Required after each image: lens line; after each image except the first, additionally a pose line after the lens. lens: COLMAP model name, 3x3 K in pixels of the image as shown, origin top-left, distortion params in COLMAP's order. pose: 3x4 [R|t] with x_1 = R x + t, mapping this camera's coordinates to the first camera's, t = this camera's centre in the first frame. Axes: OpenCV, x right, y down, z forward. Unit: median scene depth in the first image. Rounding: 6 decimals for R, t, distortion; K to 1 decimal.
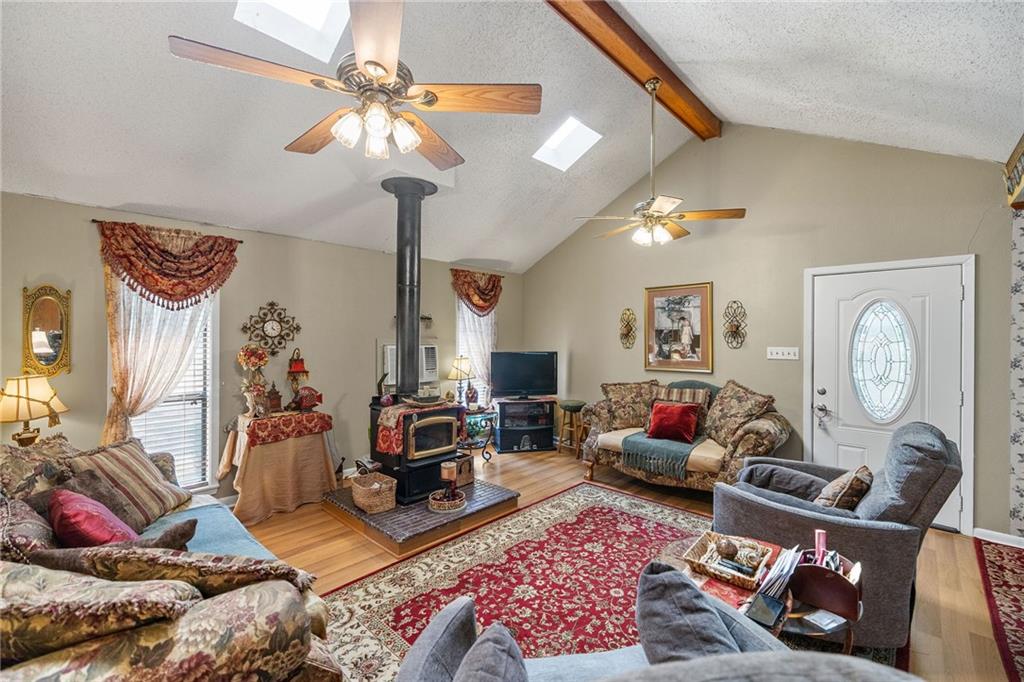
lens RADIAL K [[430.3, 0, 506.9], [0, 430.3, 340.1], [0, 0, 1]] dist [-0.003293, -0.000277]
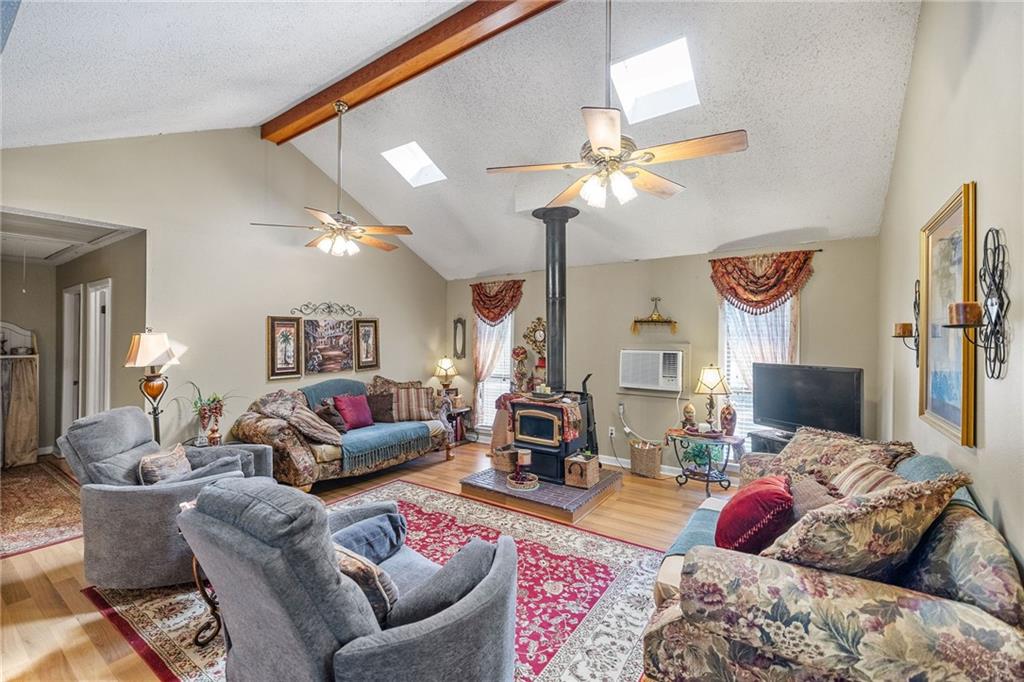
lens RADIAL K [[430.3, 0, 509.7], [0, 430.3, 339.1], [0, 0, 1]] dist [-0.003293, -0.000277]
pose [[0.159689, -0.001810, -0.987166, 1.022214], [-0.009005, 0.999954, -0.003290, -0.011306], [0.987126, 0.009415, 0.159665, 0.780548]]
